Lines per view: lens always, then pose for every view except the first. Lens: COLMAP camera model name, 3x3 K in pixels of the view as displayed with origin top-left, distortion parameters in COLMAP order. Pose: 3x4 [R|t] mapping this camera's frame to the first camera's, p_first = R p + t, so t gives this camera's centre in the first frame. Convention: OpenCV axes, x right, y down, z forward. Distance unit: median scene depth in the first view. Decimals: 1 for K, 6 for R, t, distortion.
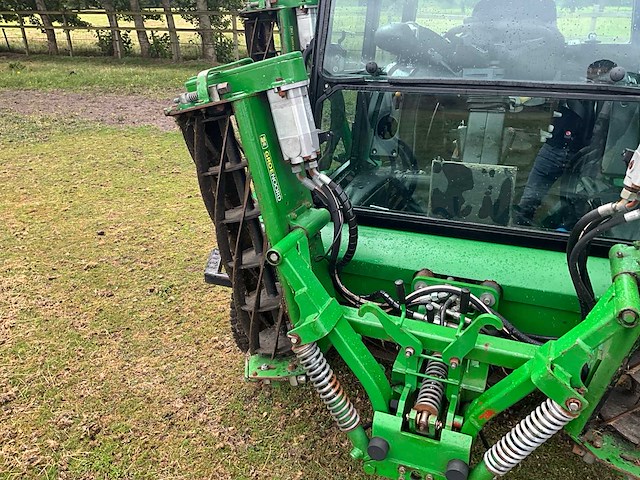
lens RADIAL K [[528.5, 0, 317.3], [0, 528.5, 233.5], [0, 0, 1]] dist [0.053786, -0.094943]
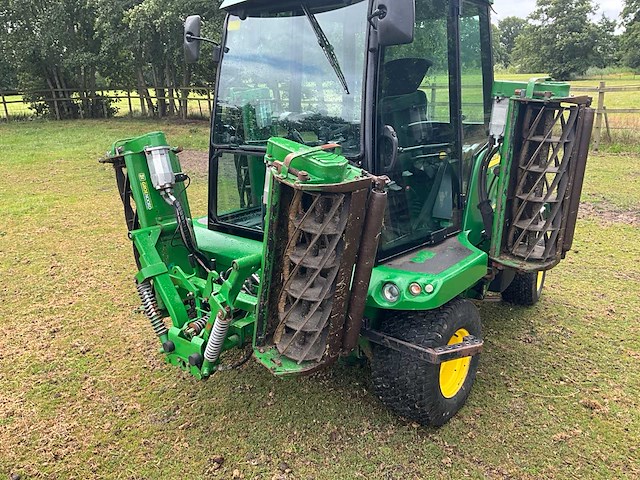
lens RADIAL K [[528.5, 0, 317.3], [0, 528.5, 233.5], [0, 0, 1]] dist [0.053786, -0.094943]
pose [[0.949518, 0.069205, -0.305985, 1.096172], [-0.104287, 0.989526, -0.099816, 0.152276], [0.295872, 0.126687, 0.946789, -0.592652]]
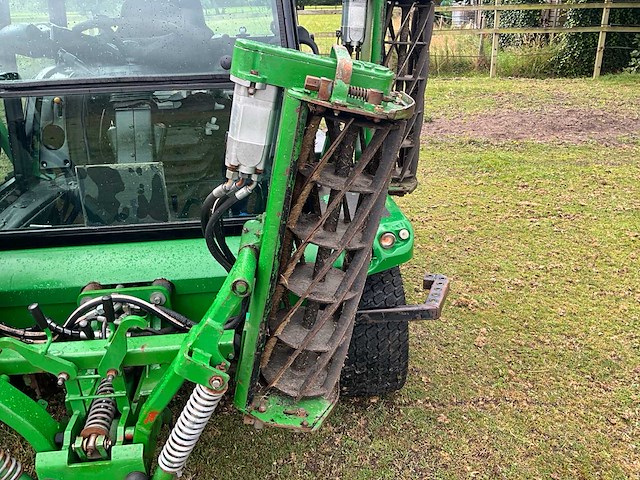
lens RADIAL K [[528.5, 0, 317.3], [0, 528.5, 233.5], [0, 0, 1]] dist [0.053786, -0.094943]
pose [[0.887335, -0.193077, 0.418758, 0.222190], [0.194841, 0.980059, 0.039015, 0.028983], [-0.417941, 0.046972, 0.907259, -0.025177]]
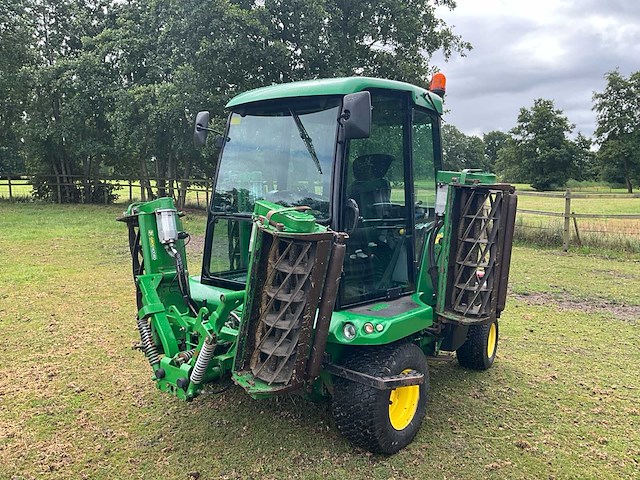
lens RADIAL K [[527.6, 0, 319.7], [0, 527.6, 226.5], [0, 0, 1]] dist [0.052429, -0.088039]
pose [[0.953784, 0.051943, -0.295970, 1.287977], [-0.141838, 0.946140, -0.291034, 0.369241], [0.264912, 0.319564, 0.909781, -0.919419]]
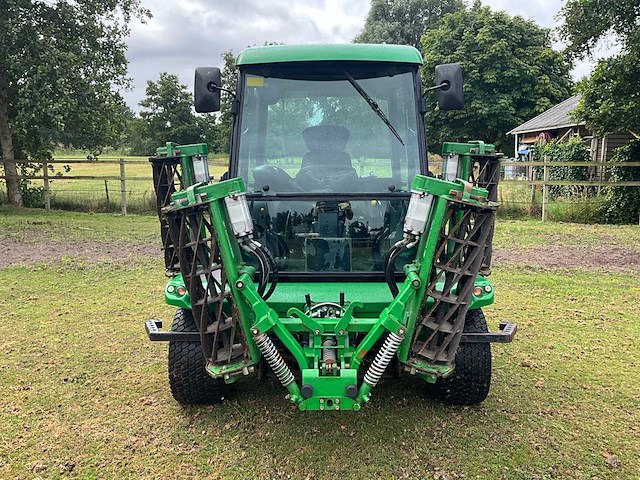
lens RADIAL K [[528.6, 0, 310.2], [0, 528.6, 227.7], [0, 0, 1]] dist [0.040578, -0.100817]
pose [[0.935166, -0.038222, 0.352140, -0.459330], [0.131151, 0.960866, -0.244000, 0.311125], [-0.329033, 0.274364, 0.903583, -0.706532]]
